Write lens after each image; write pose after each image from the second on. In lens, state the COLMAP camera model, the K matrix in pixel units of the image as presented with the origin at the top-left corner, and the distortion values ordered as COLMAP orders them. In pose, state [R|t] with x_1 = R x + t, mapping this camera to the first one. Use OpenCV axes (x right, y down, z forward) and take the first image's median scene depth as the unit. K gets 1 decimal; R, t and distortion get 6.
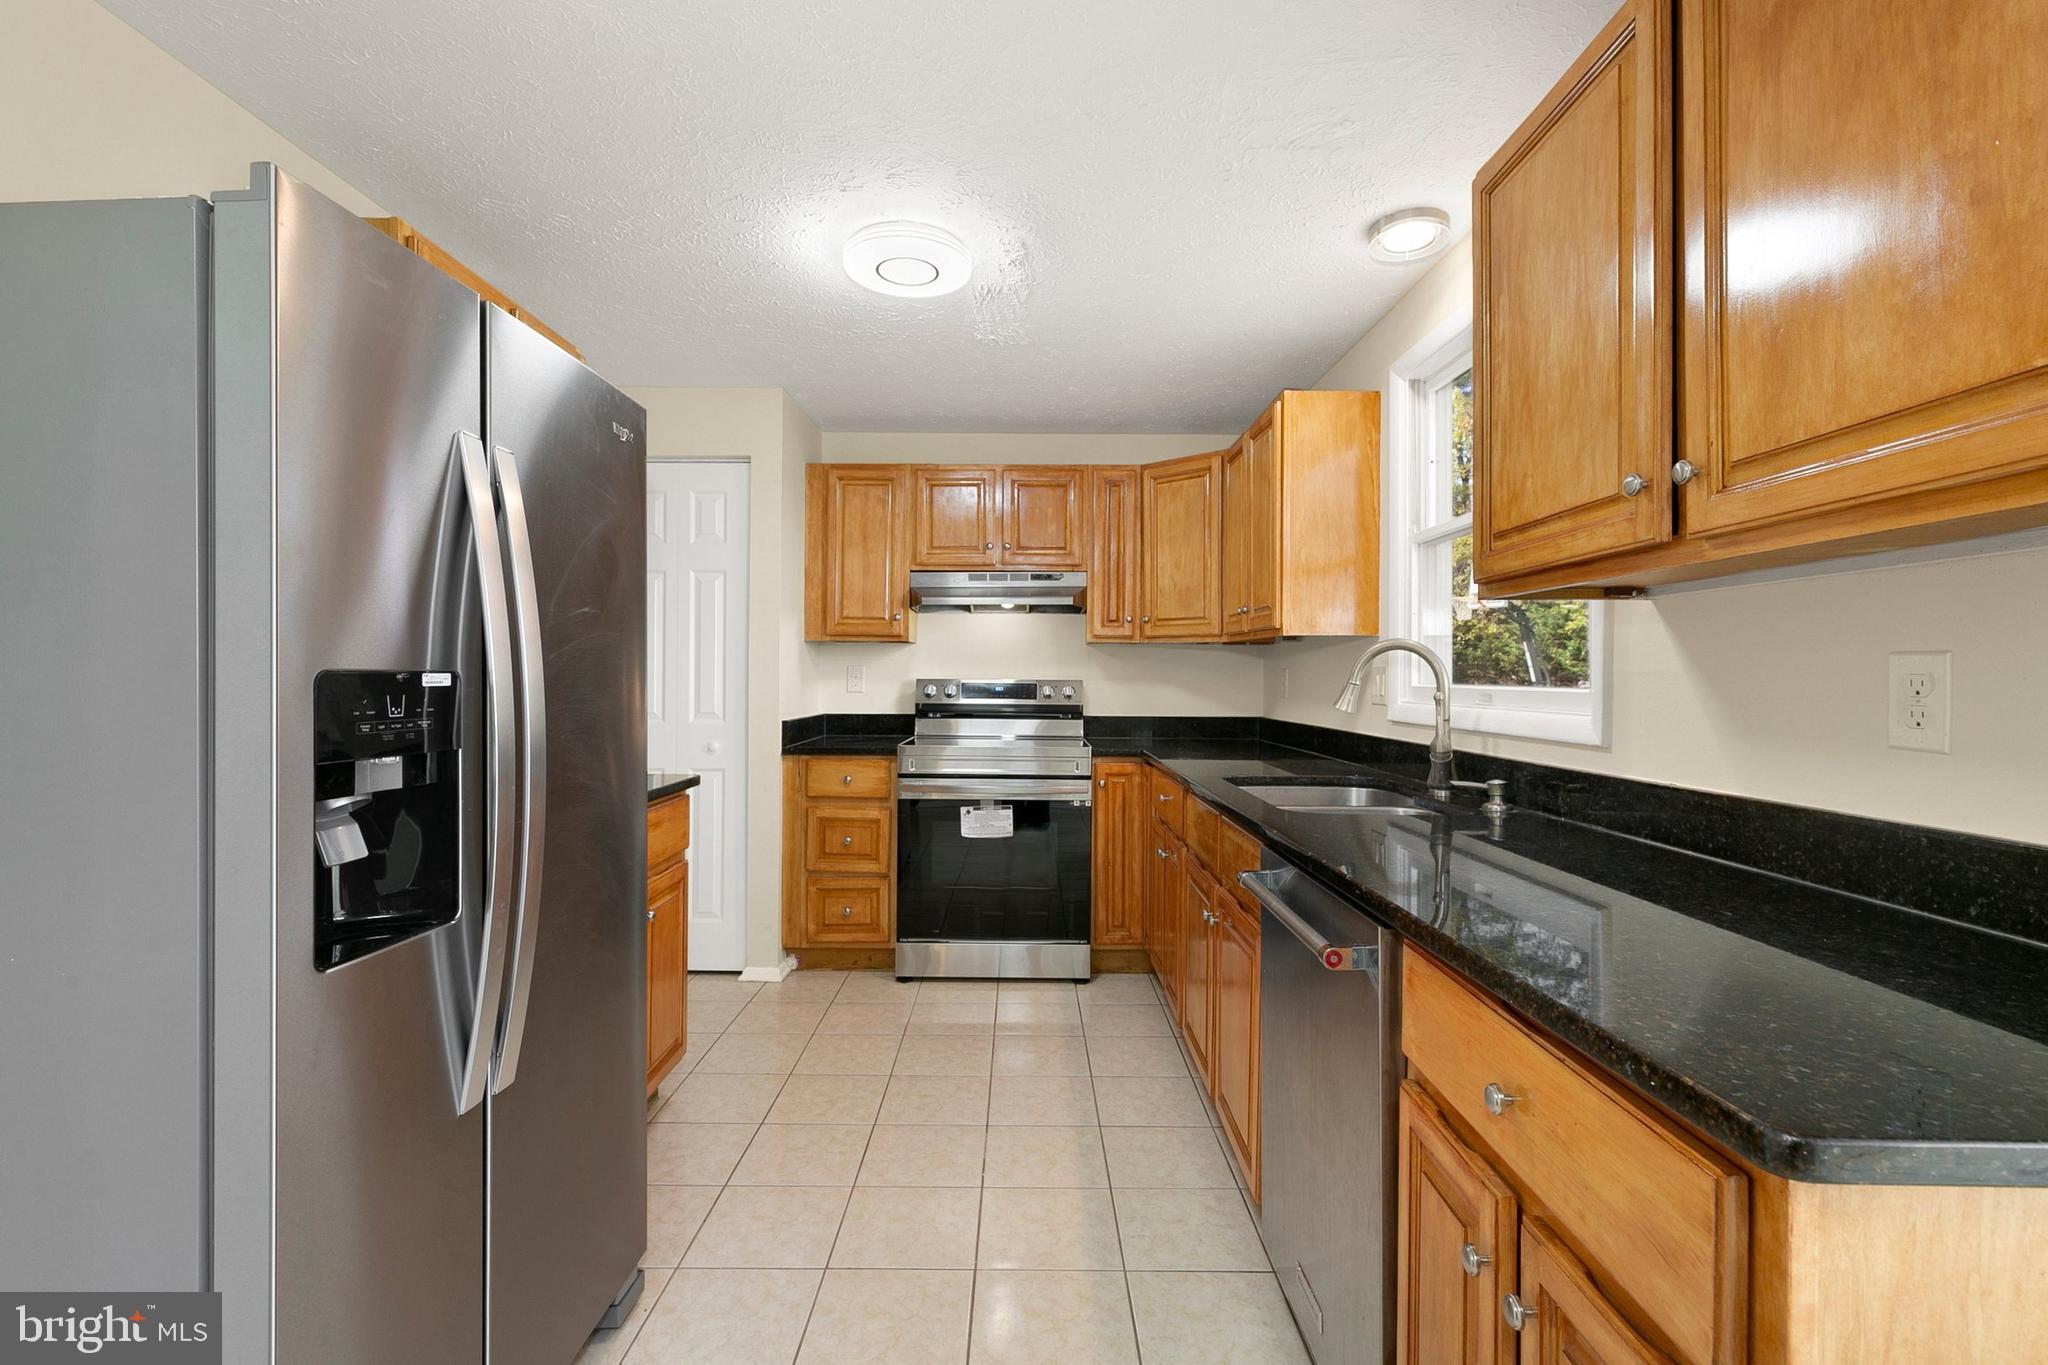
lens RADIAL K [[932.6, 0, 1022.7], [0, 932.6, 671.2], [0, 0, 1]] dist [0.007753, -0.002487]
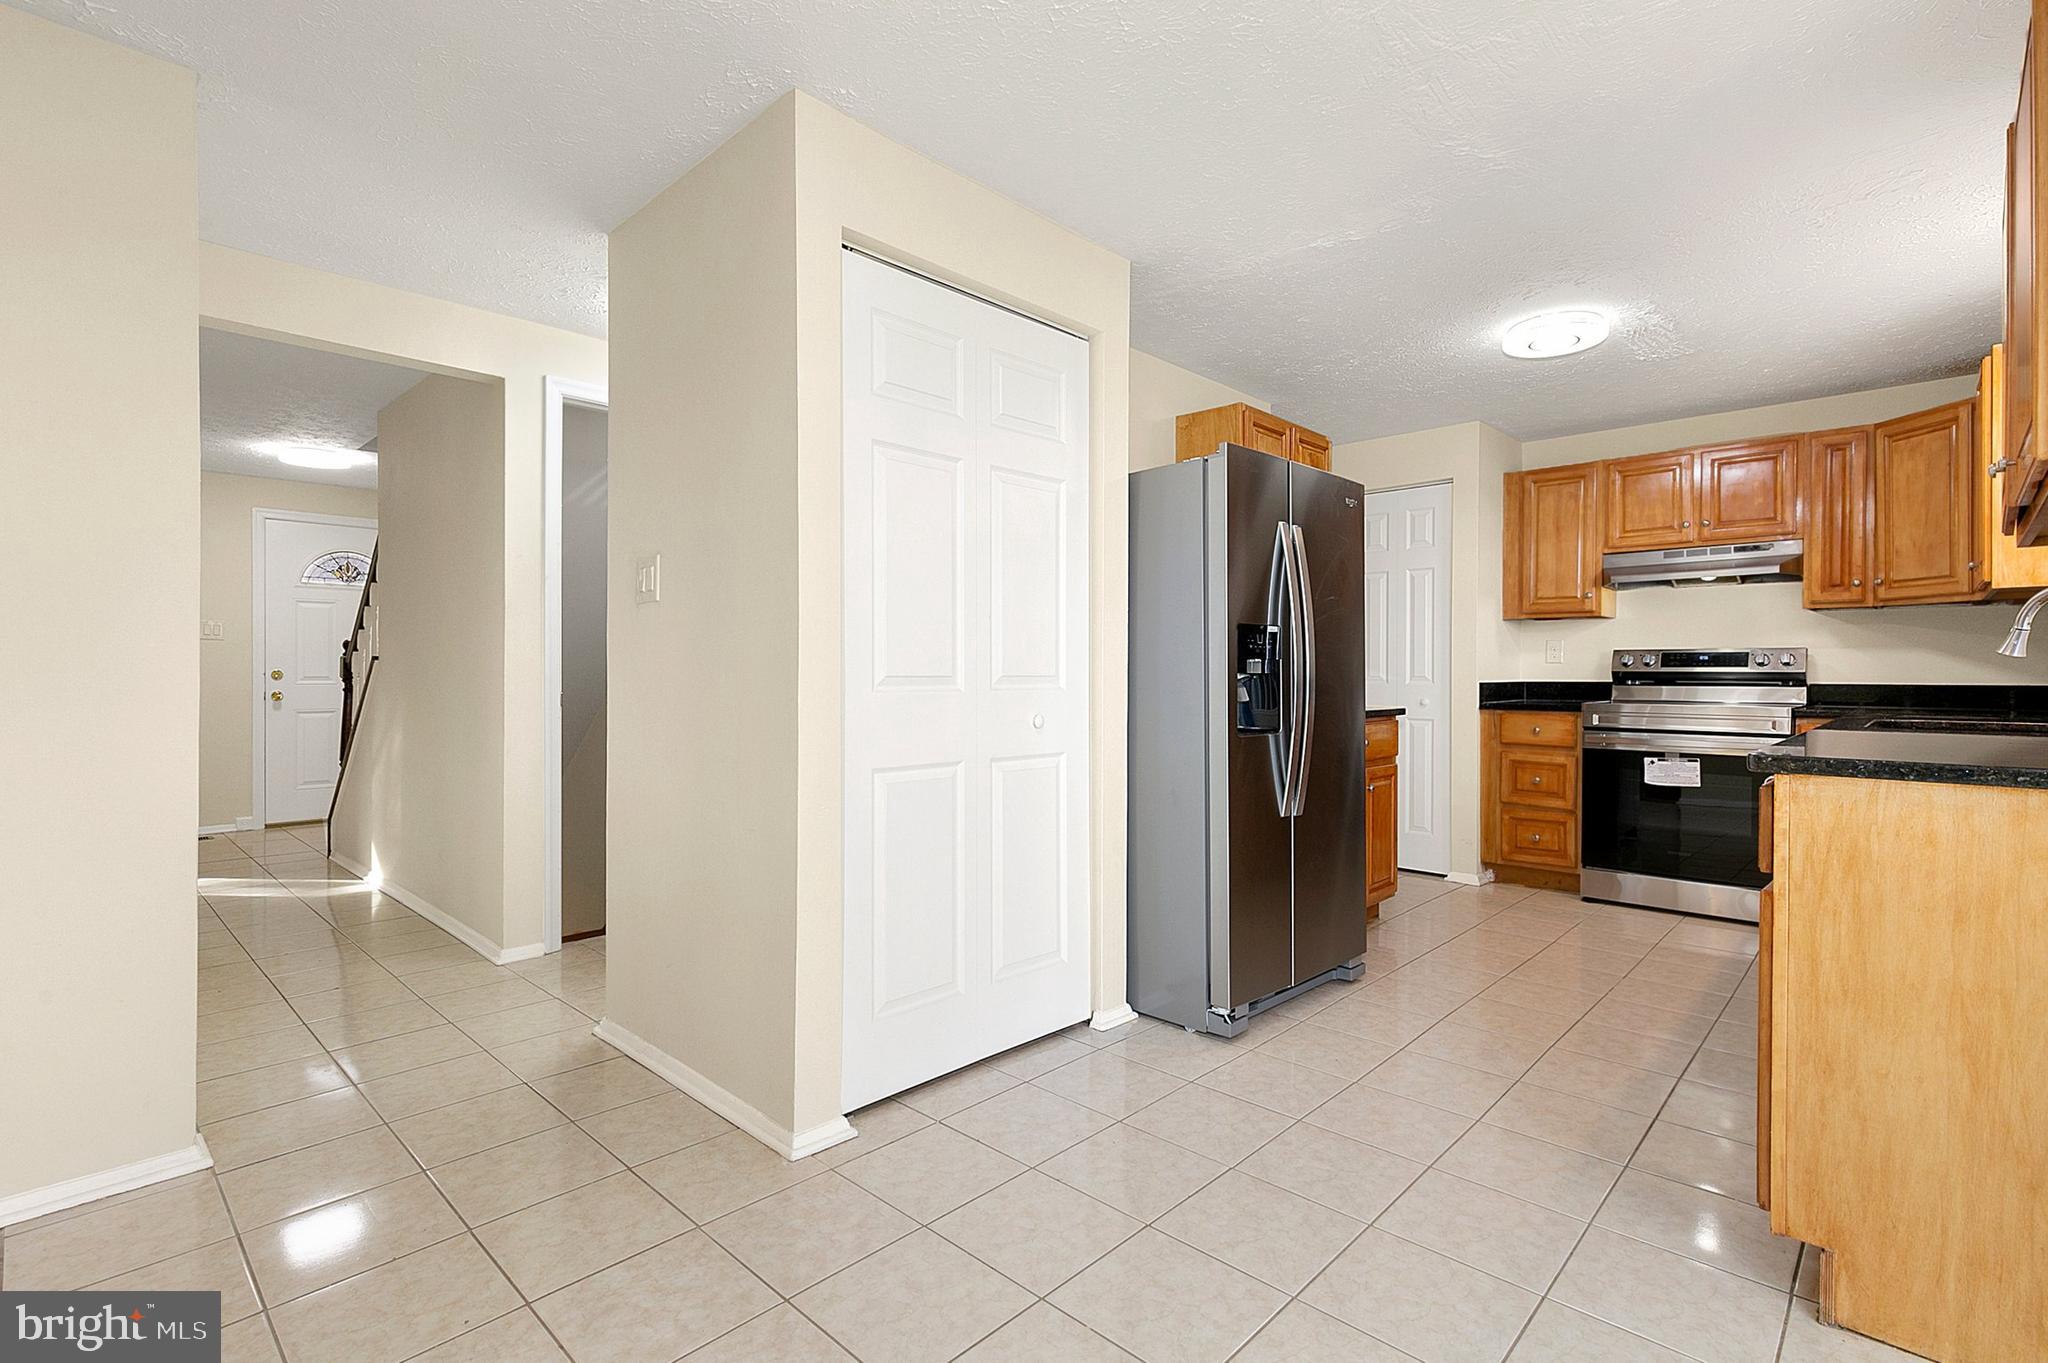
lens RADIAL K [[932.6, 0, 1026.7], [0, 932.6, 680.7], [0, 0, 1]] dist [0.007753, -0.002487]
pose [[0.728826, 0.002477, -0.684695, 0.163106], [0.006408, 0.999925, 0.010439, 0.033972], [0.684669, -0.011995, 0.728755, -0.348486]]
